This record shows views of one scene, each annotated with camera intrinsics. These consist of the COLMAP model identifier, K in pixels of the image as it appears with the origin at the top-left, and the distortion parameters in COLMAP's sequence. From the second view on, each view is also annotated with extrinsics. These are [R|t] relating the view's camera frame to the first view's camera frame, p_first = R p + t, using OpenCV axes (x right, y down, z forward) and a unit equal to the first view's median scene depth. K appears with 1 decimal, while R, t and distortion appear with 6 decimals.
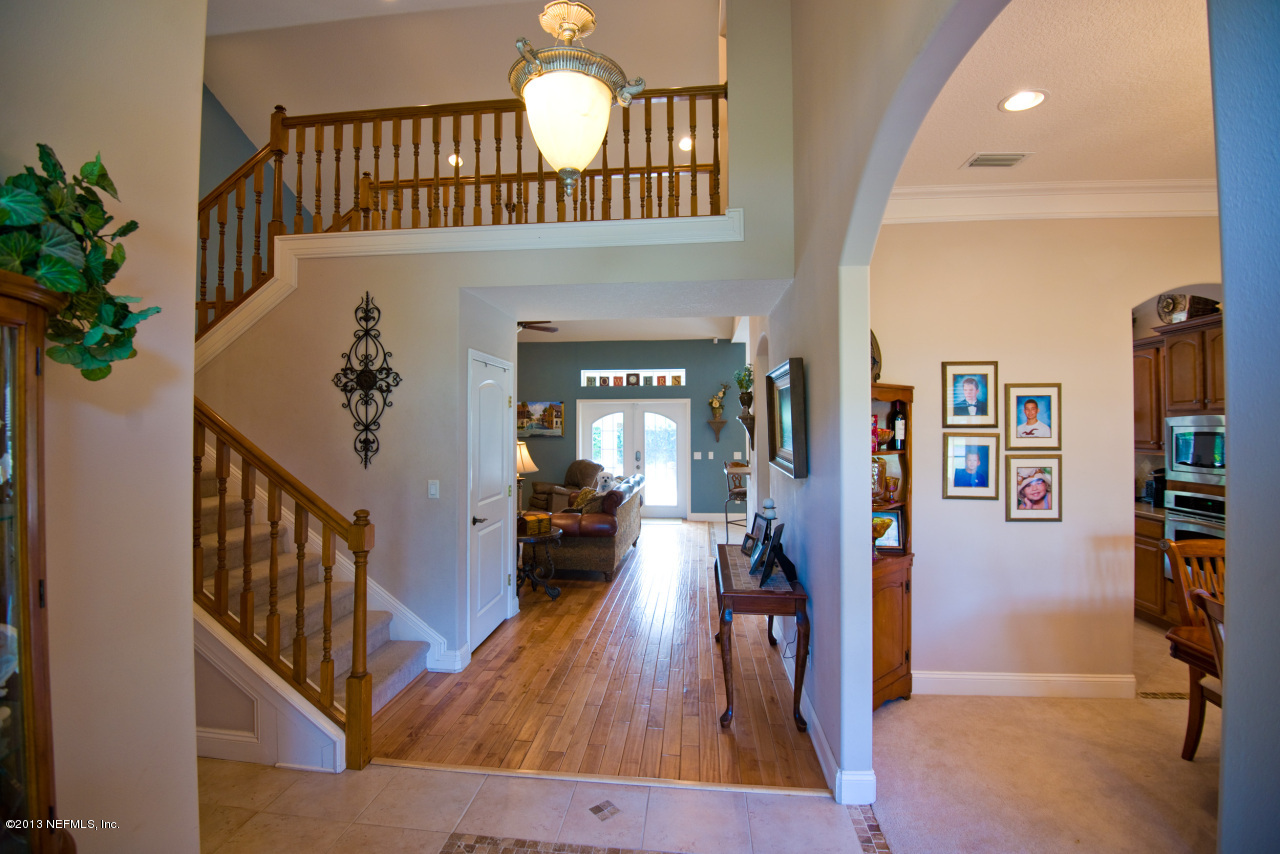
lens RADIAL K [[591.1, 0, 648.3], [0, 591.1, 419.3], [0, 0, 1]] dist [-0.031729, -0.003520]
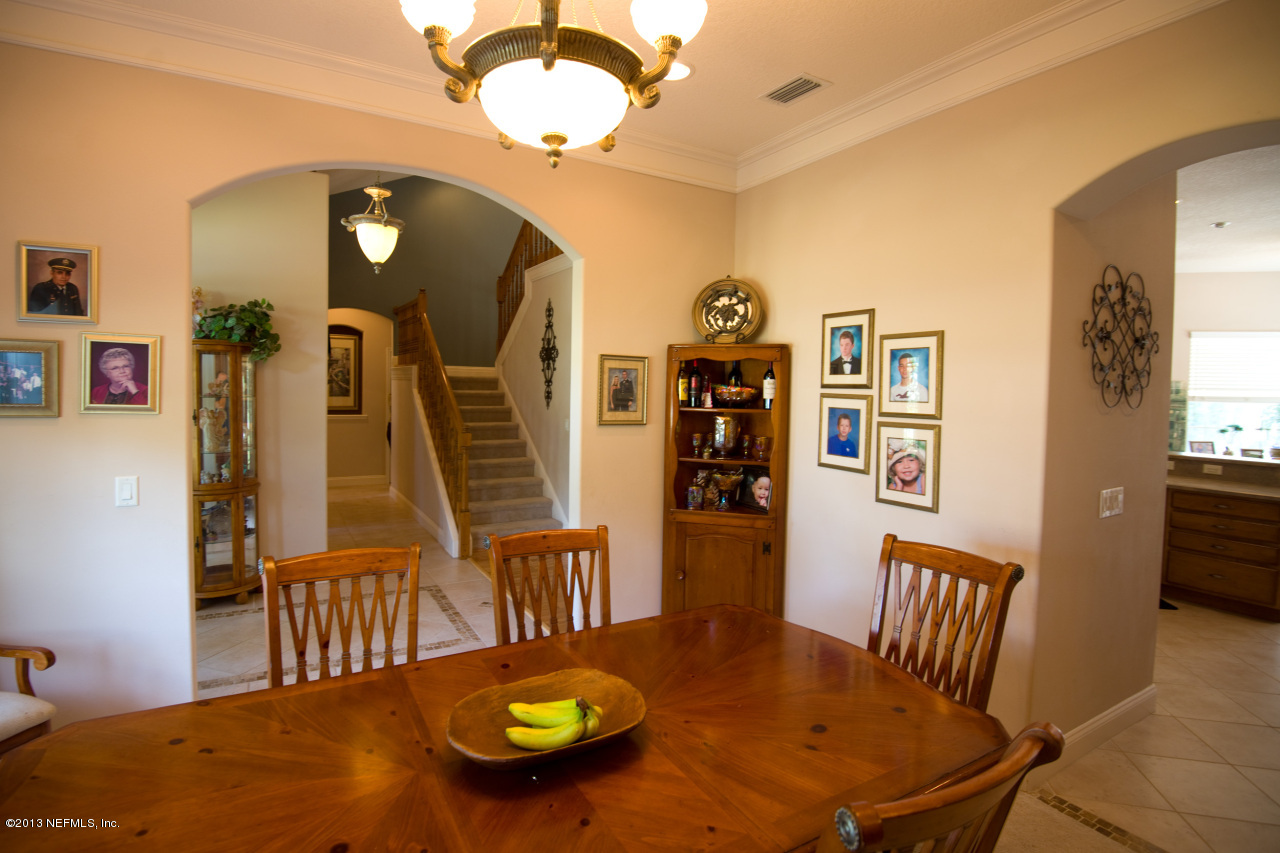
lens RADIAL K [[631.0, 0, 624.2], [0, 631.0, 416.2], [0, 0, 1]] dist [-0.031174, -0.000627]
pose [[0.572358, 0.048930, -0.818543, 1.132508], [-0.010354, 0.998570, 0.052452, 0.010285], [0.819938, -0.021547, 0.572046, 0.195879]]
